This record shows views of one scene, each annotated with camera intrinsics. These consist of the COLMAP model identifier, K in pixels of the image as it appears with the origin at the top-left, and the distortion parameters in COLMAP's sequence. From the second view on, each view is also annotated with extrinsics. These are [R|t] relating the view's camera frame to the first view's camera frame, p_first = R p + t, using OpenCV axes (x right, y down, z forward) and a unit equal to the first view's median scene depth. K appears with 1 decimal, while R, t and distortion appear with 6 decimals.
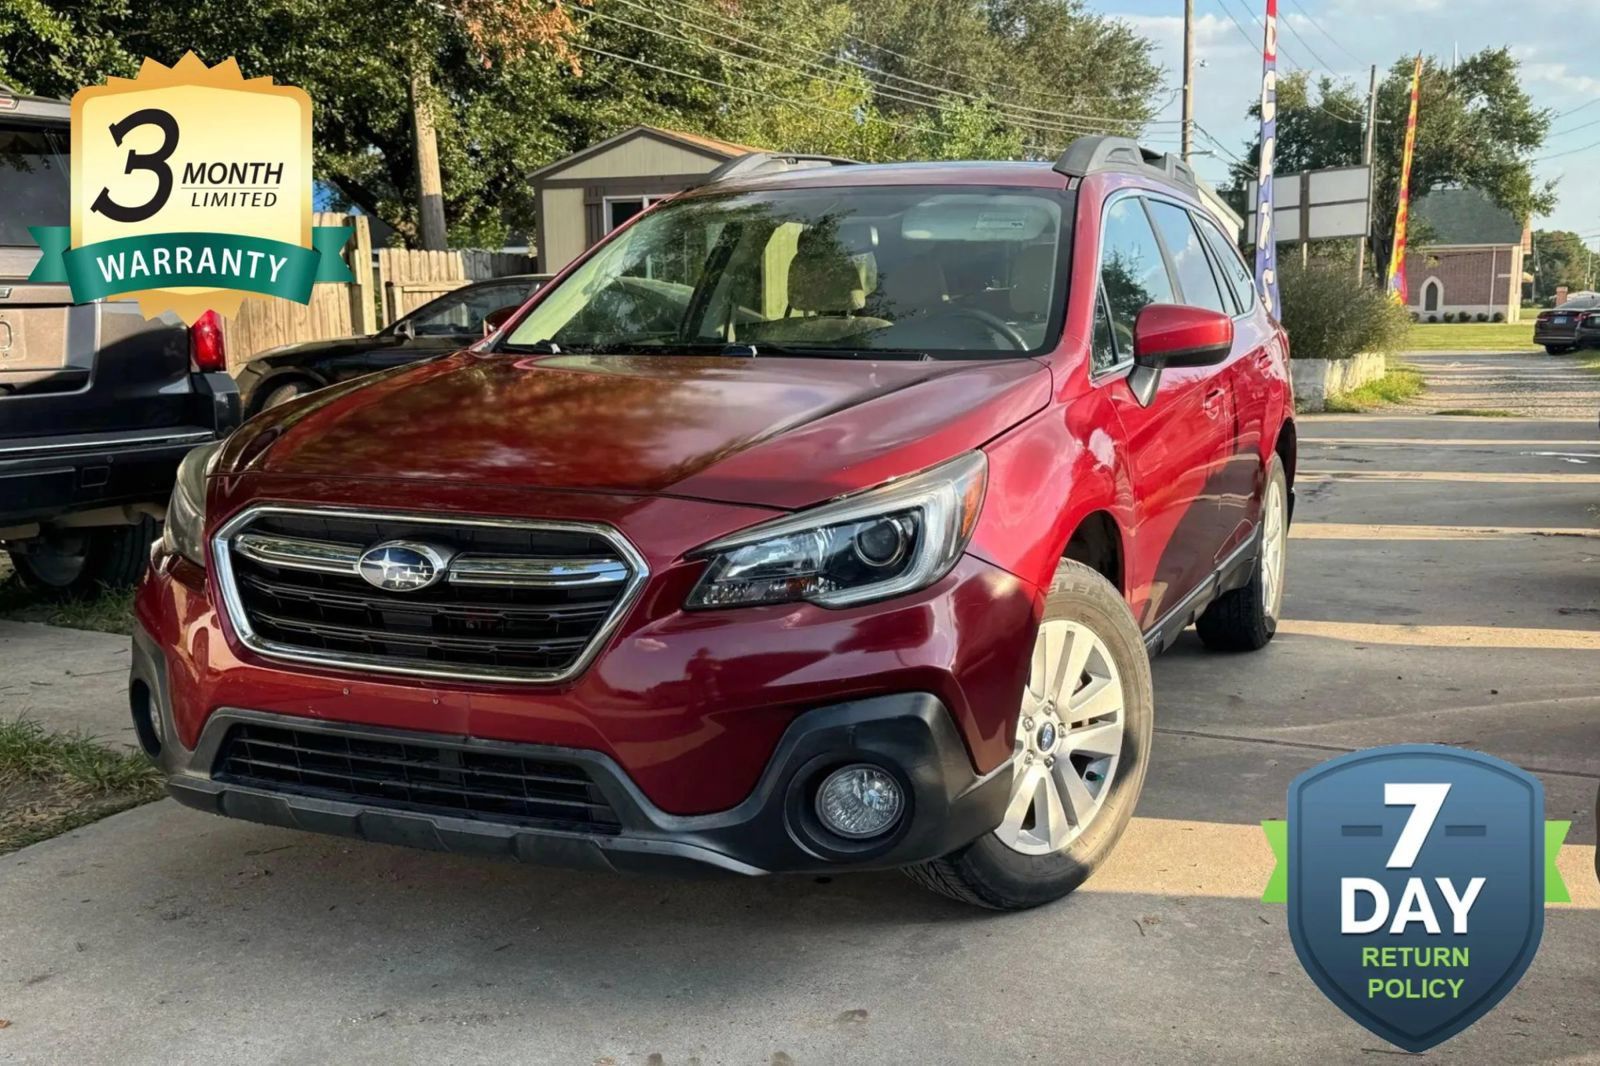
lens RADIAL K [[1735.4, 0, 803.5], [0, 1735.4, 579.3], [0, 0, 1]] dist [0.179038, -0.414425]
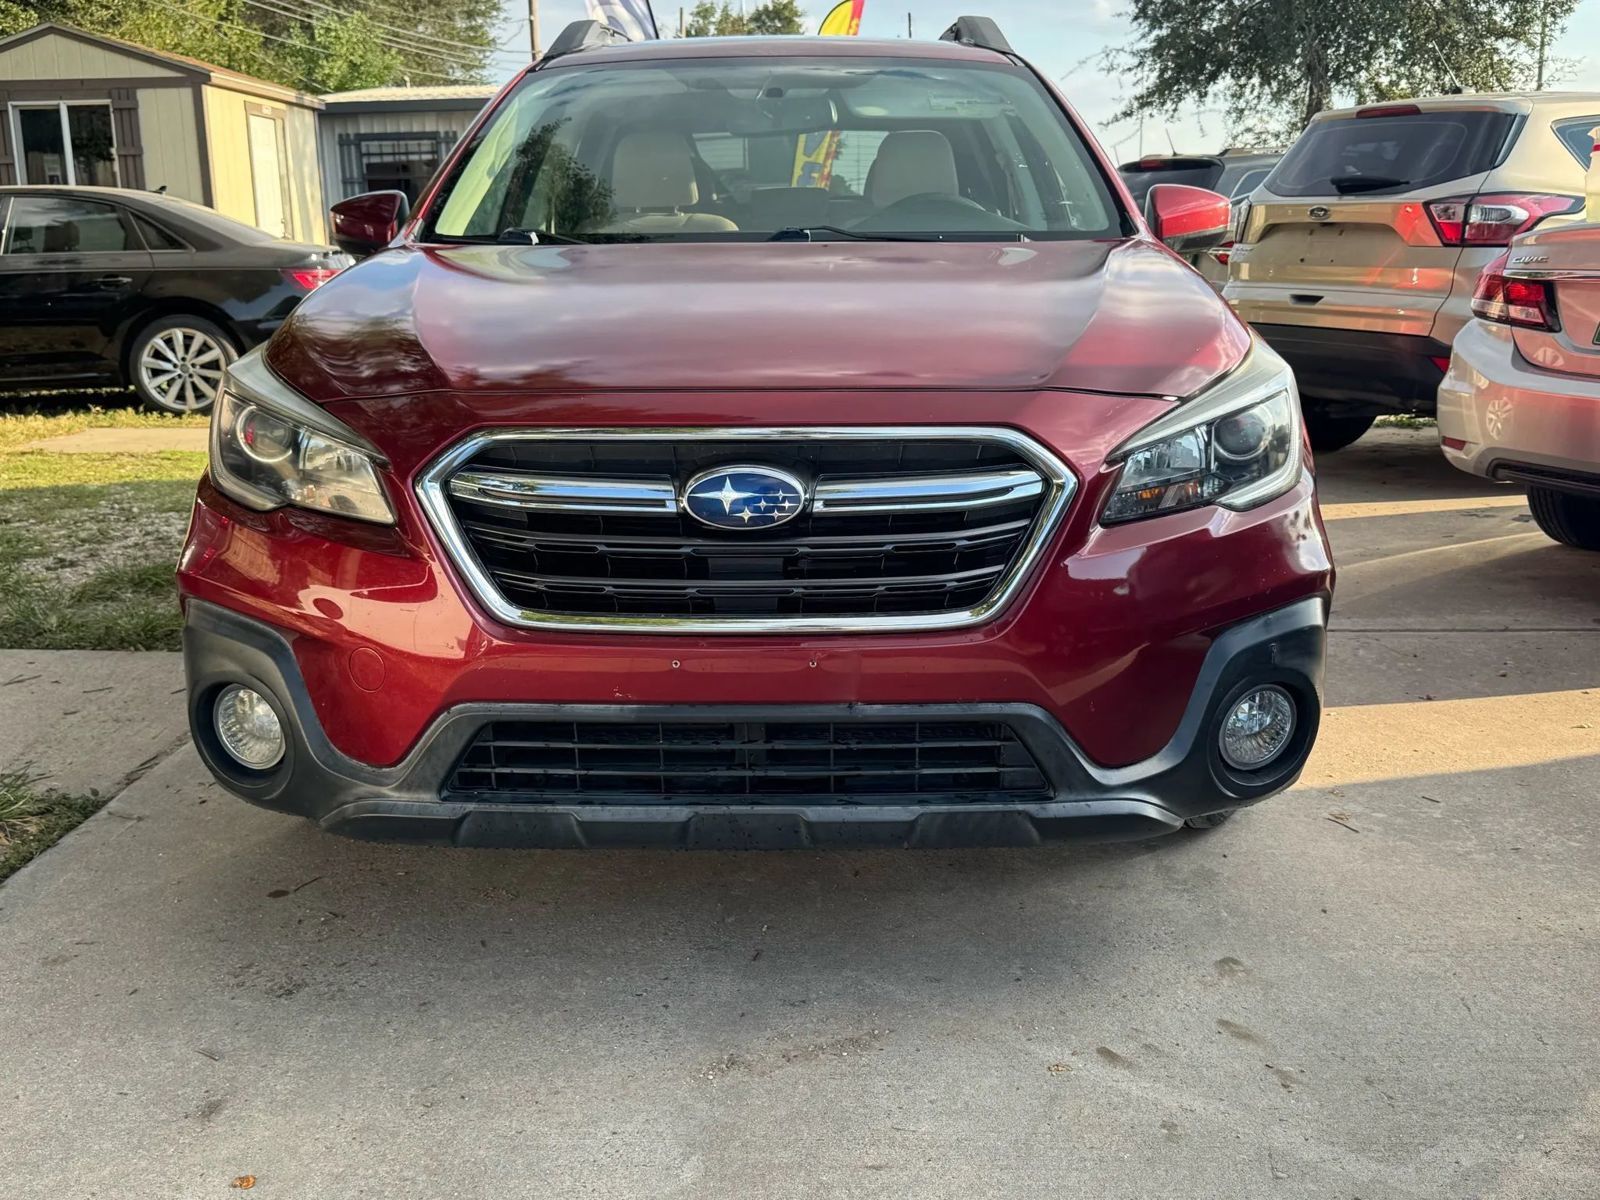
lens RADIAL K [[1669.5, 0, 826.3], [0, 1669.5, 599.6], [0, 0, 1]] dist [0.168617, -0.380603]
pose [[0.919559, -0.090858, 0.382303, -0.449779], [0.069605, 0.995179, 0.069092, -0.010136], [-0.386737, -0.036924, 0.921450, 0.275818]]
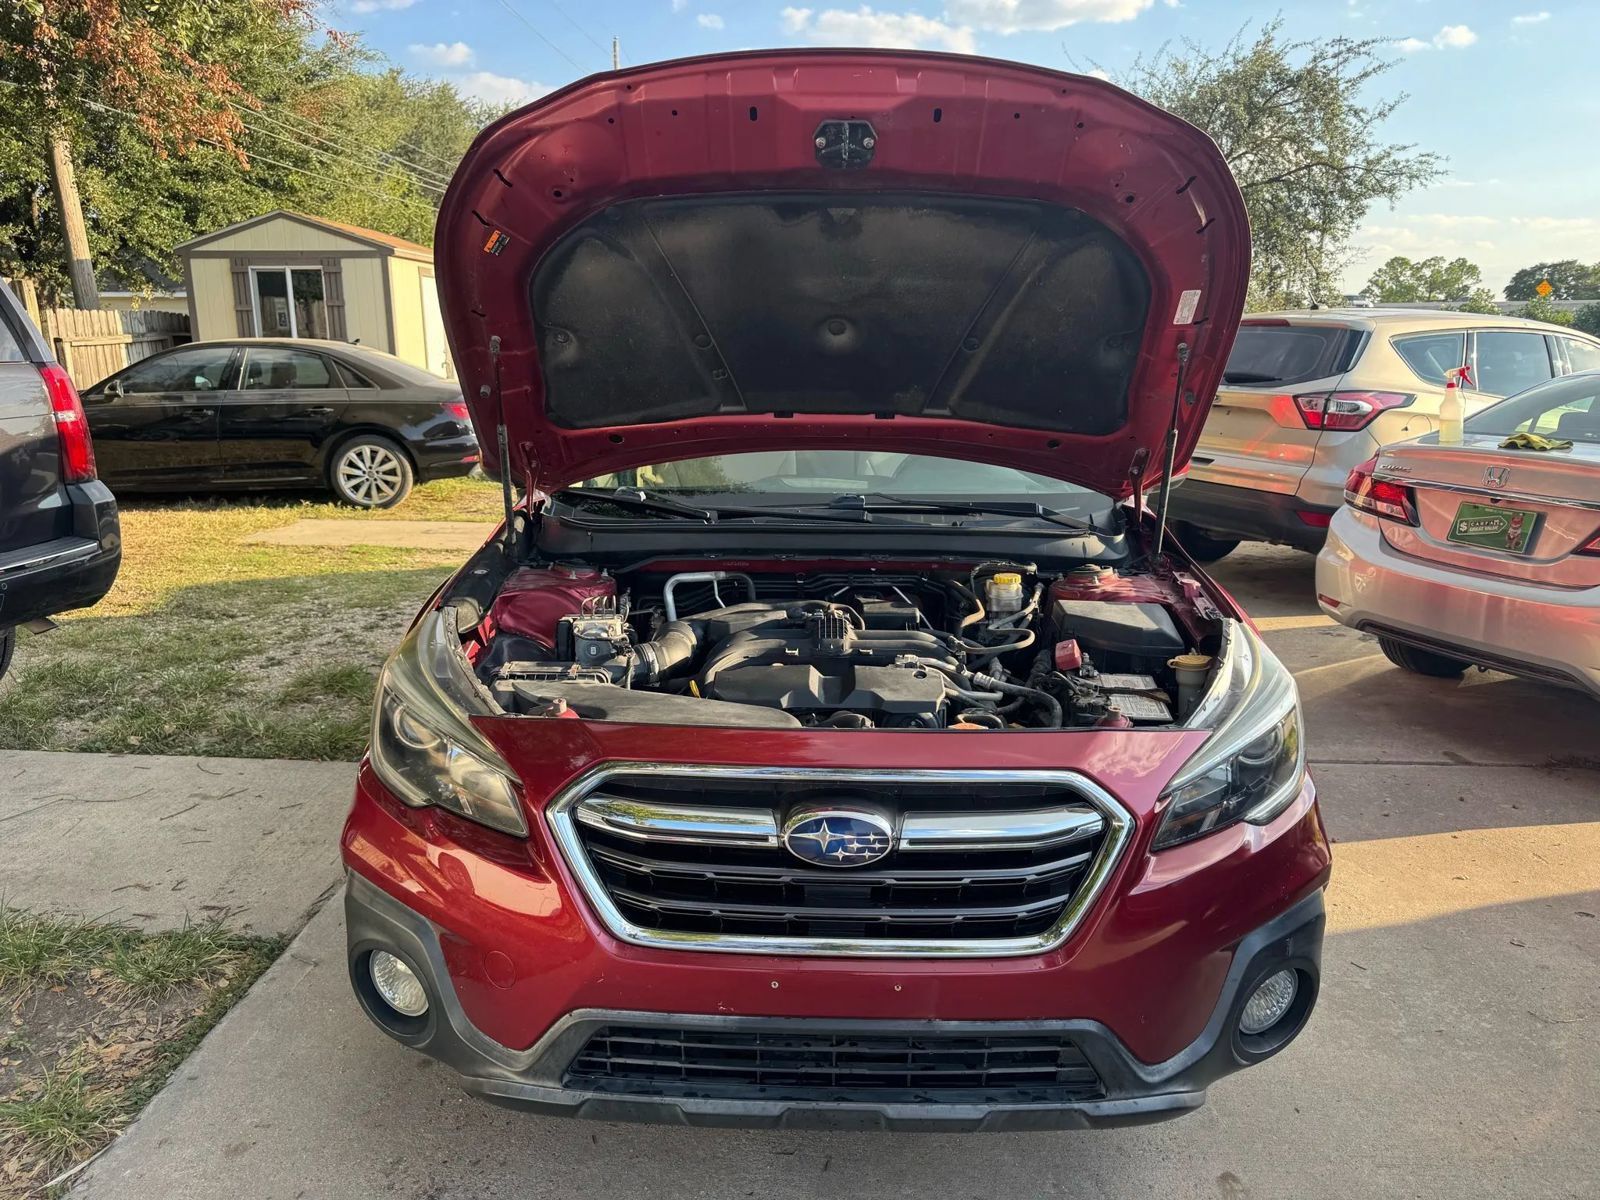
lens RADIAL K [[1172.8, 0, 817.1], [0, 1172.8, 605.7], [0, 0, 1]] dist [0.006937, -0.006886]
pose [[0.921120, -0.077772, 0.381432, -0.419233], [0.050553, 0.995441, 0.080885, -0.157467], [-0.385983, -0.055223, 0.920851, 0.441715]]
